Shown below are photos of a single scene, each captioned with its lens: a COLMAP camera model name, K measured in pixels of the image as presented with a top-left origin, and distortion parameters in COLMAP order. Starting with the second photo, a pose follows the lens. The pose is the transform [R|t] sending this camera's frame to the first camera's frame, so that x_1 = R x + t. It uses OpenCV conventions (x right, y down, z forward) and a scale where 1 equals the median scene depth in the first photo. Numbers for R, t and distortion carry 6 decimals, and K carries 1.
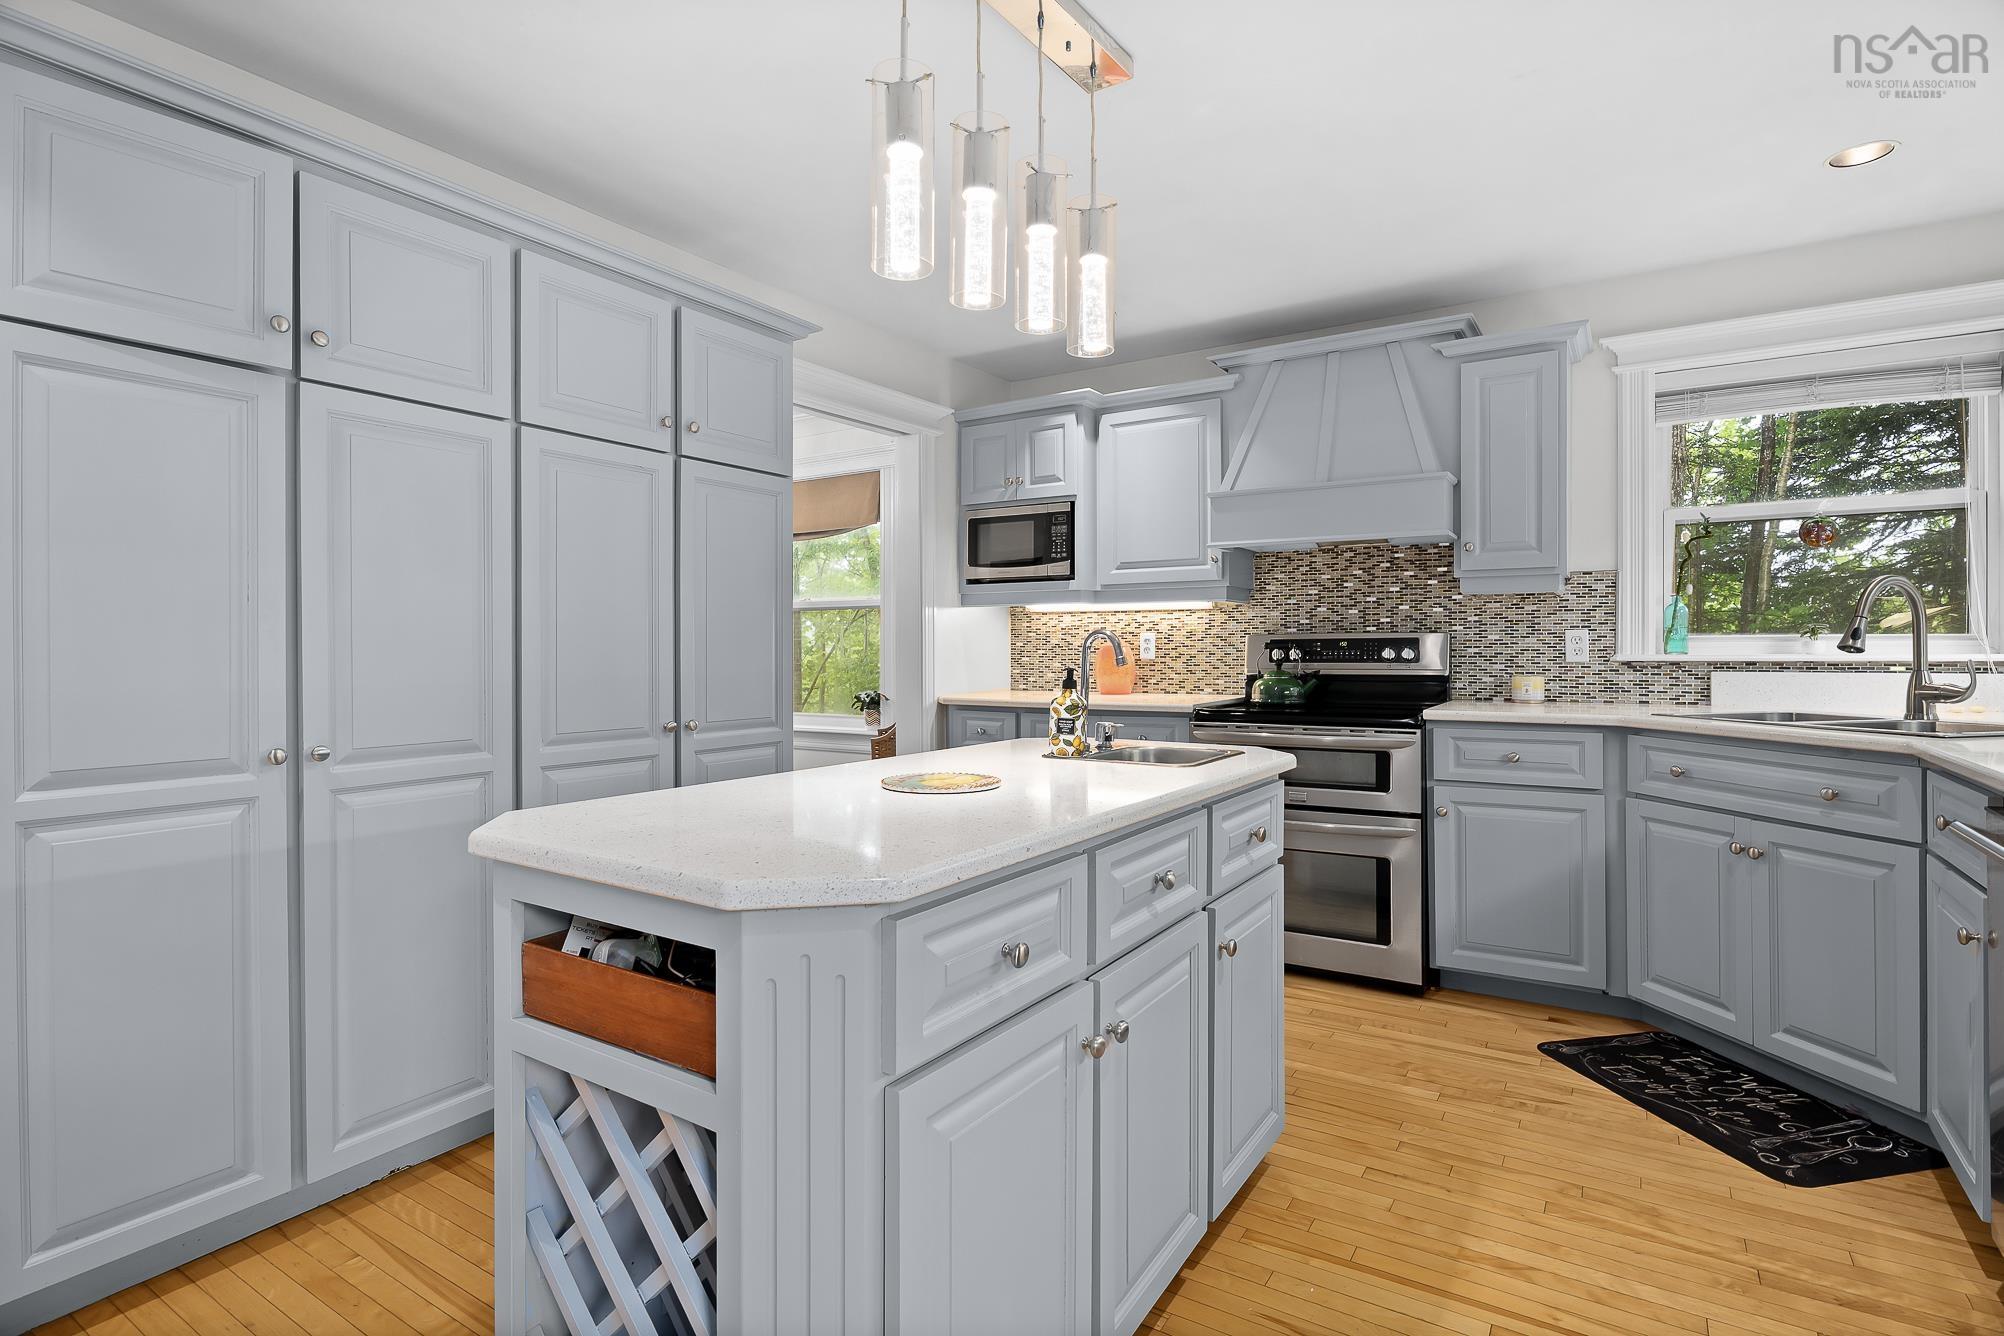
lens RADIAL K [[988.1, 0, 969.3], [0, 988.1, 653.7], [0, 0, 1]] dist [-0.004048, 0.000525]
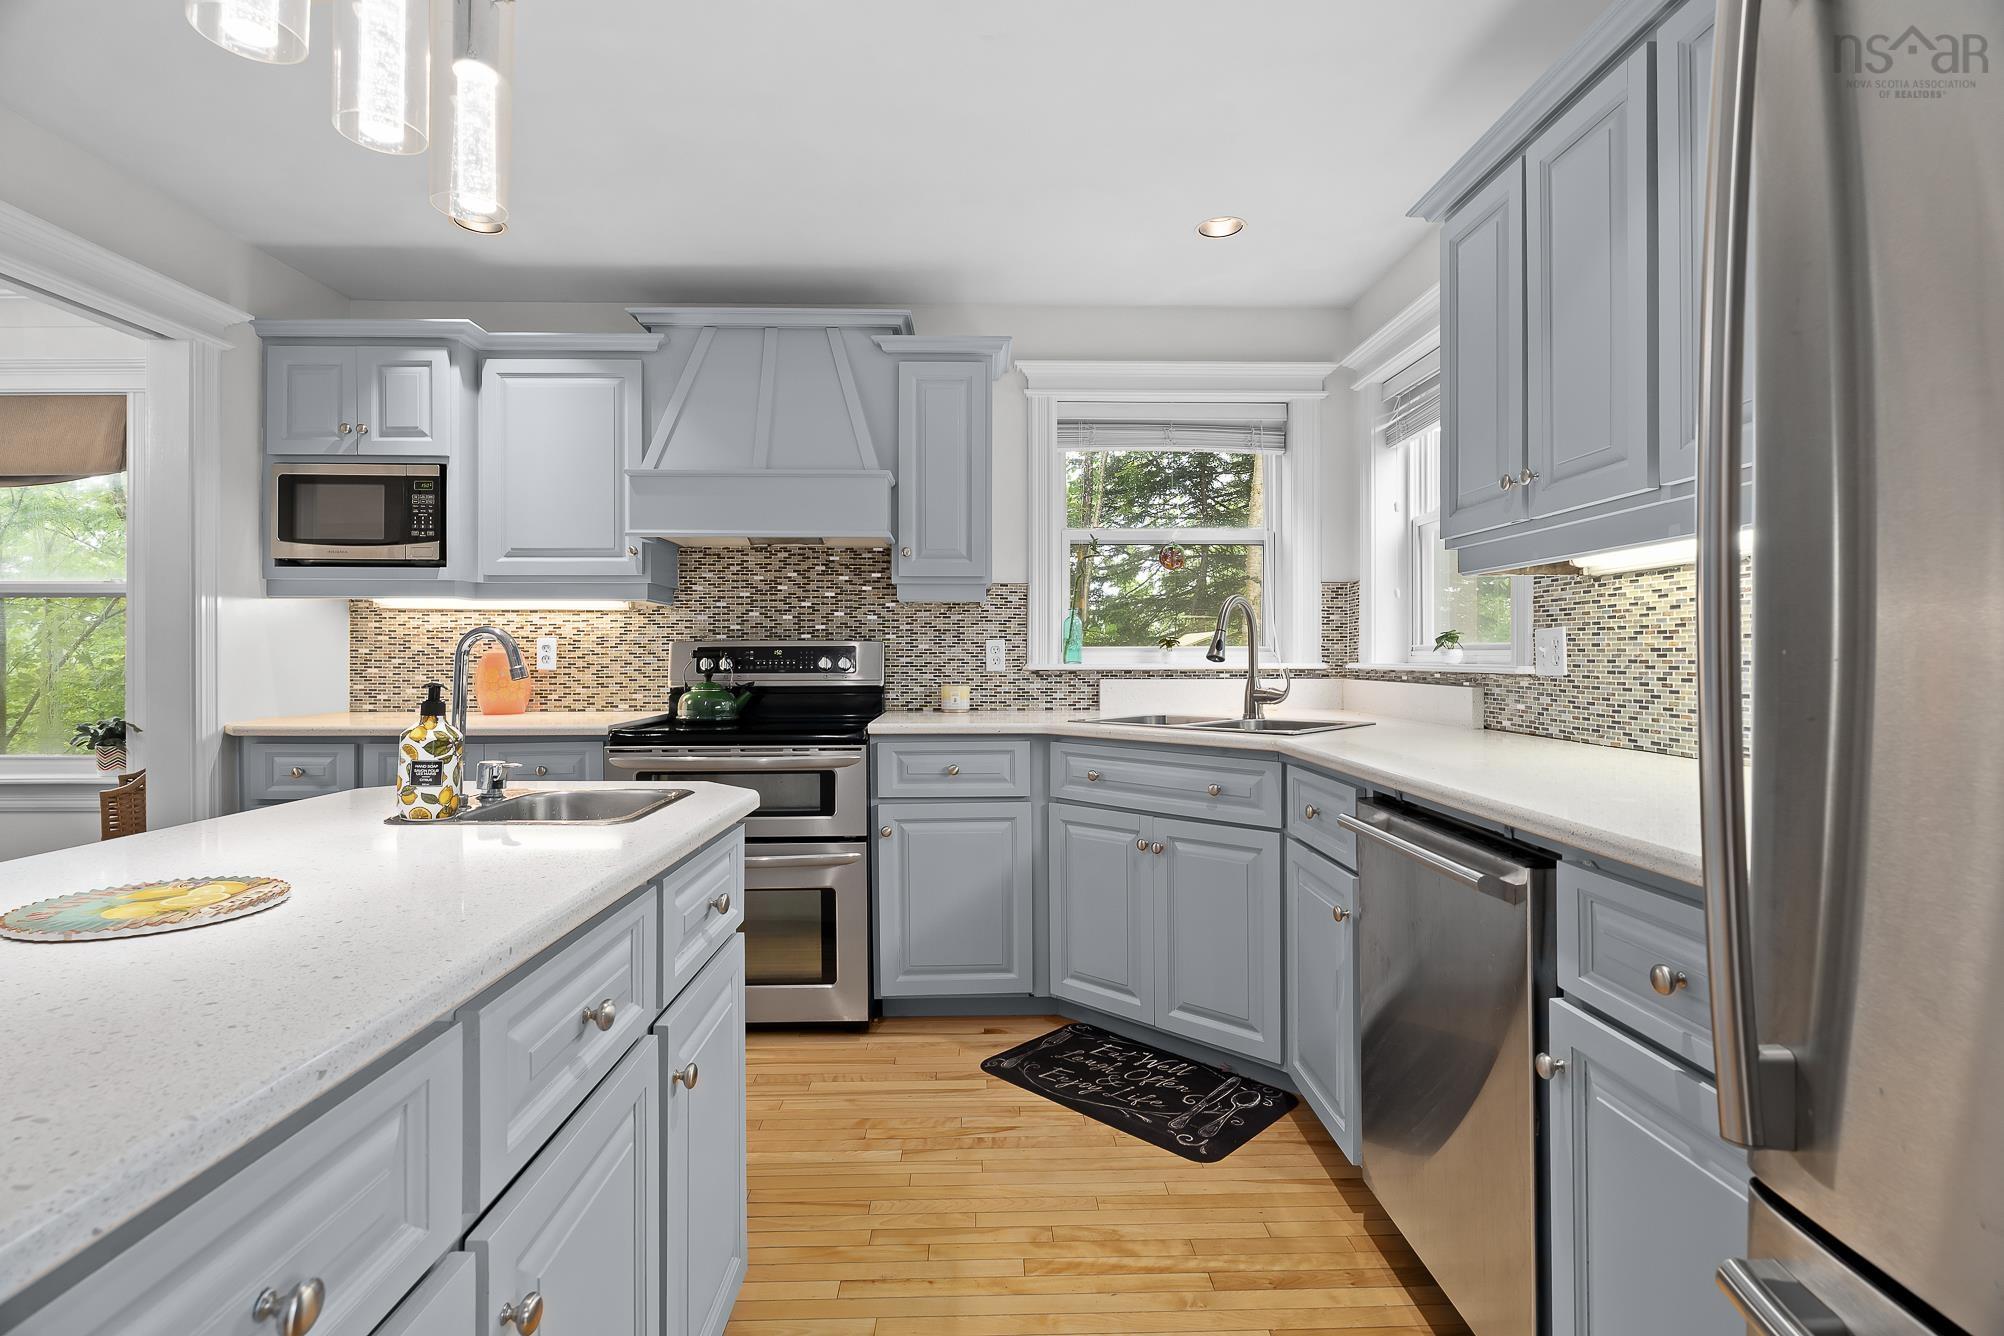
lens RADIAL K [[995.9, 0, 982.1], [0, 995.9, 661.3], [0, 0, 1]] dist [-0.010611, 0.002440]
pose [[0.825800, 0.001169, 0.563962, 0.017394], [0.000521, 0.999996, -0.002836, 0.000972], [-0.563963, 0.002635, 0.825796, 0.141518]]
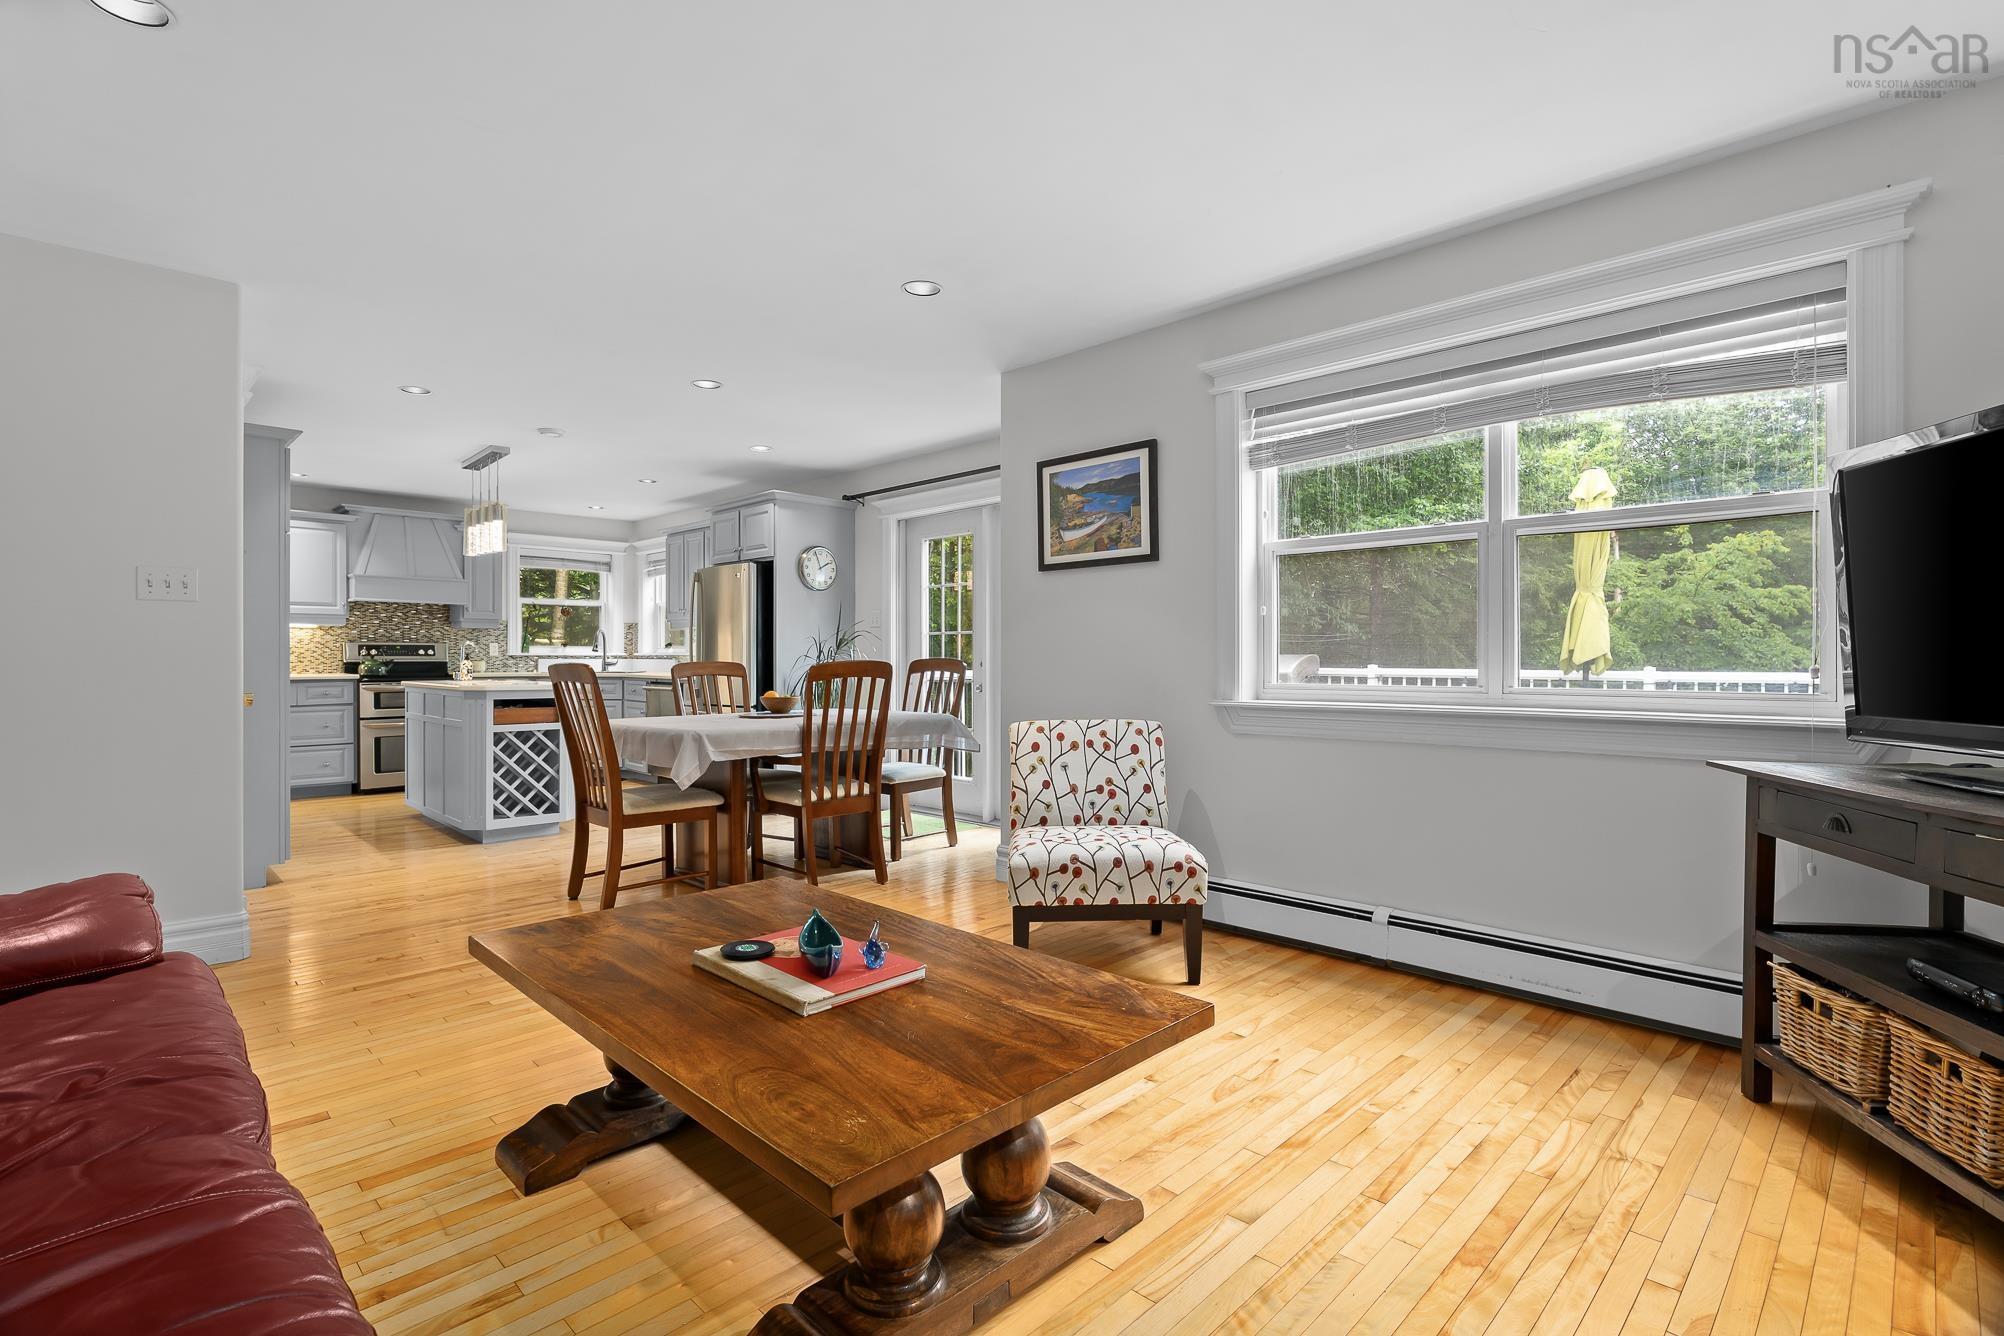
lens RADIAL K [[926.8, 0, 995.9], [0, 926.8, 659.1], [0, 0, 1]] dist [0.001139, 0.000005]
pose [[0.194370, 0.002504, 0.980925, -1.405157], [0.004578, 0.999984, -0.003460, 0.029422], [-0.980918, 0.005163, 0.194355, -0.701573]]
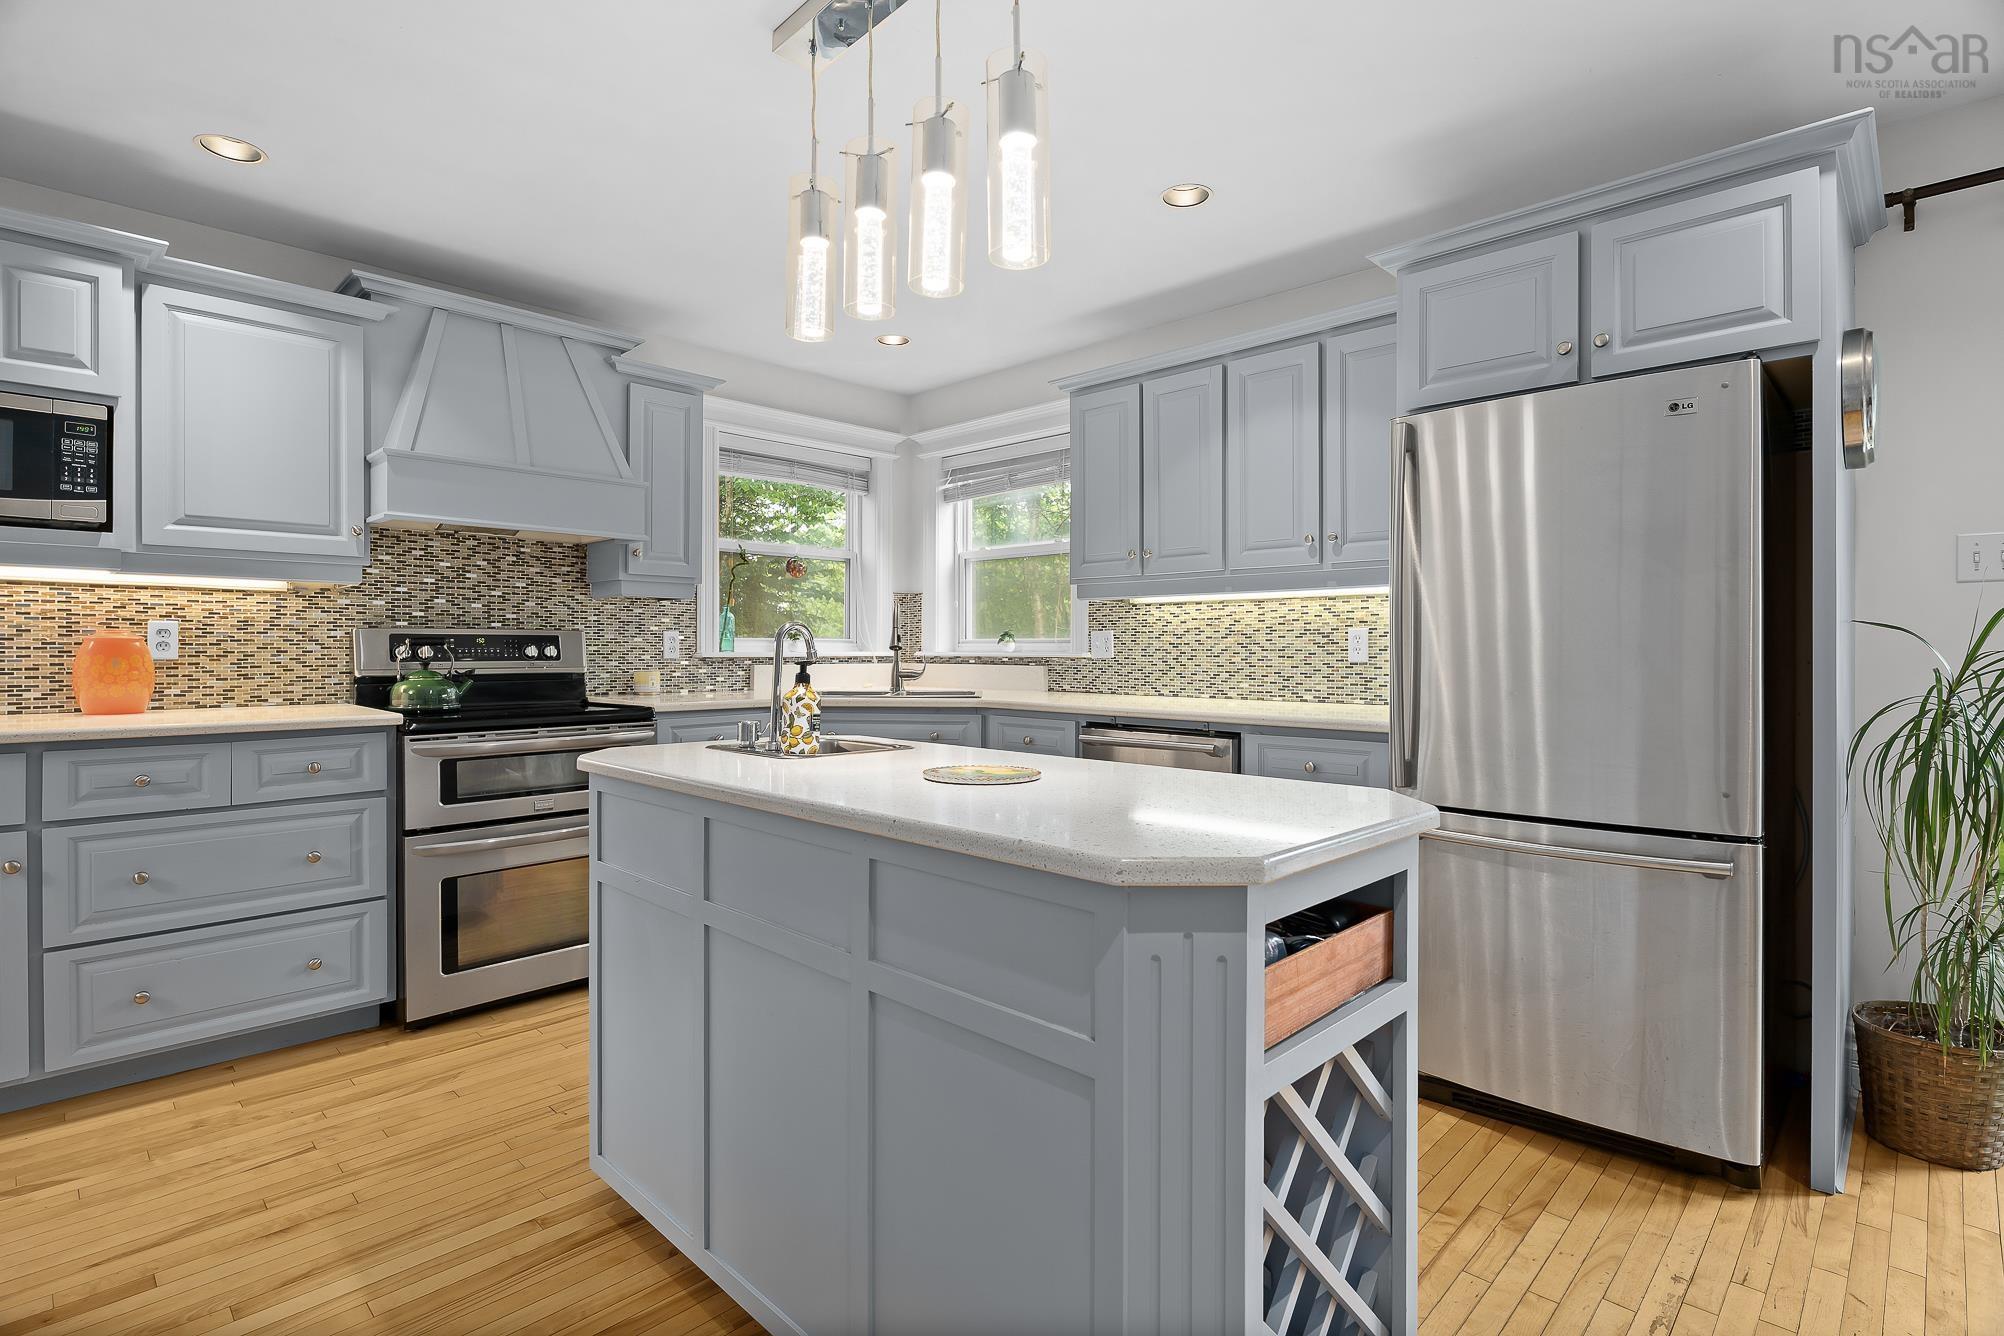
lens RADIAL K [[988.2, 0, 1037.9], [0, 988.2, 651.0], [0, 0, 1]] dist [-0.008196, 0.000053]
pose [[0.167132, 0.003165, 0.985929, -0.449260], [0.002676, 0.999990, -0.003664, 0.004693], [-0.985931, 0.003251, 0.167122, 0.350608]]
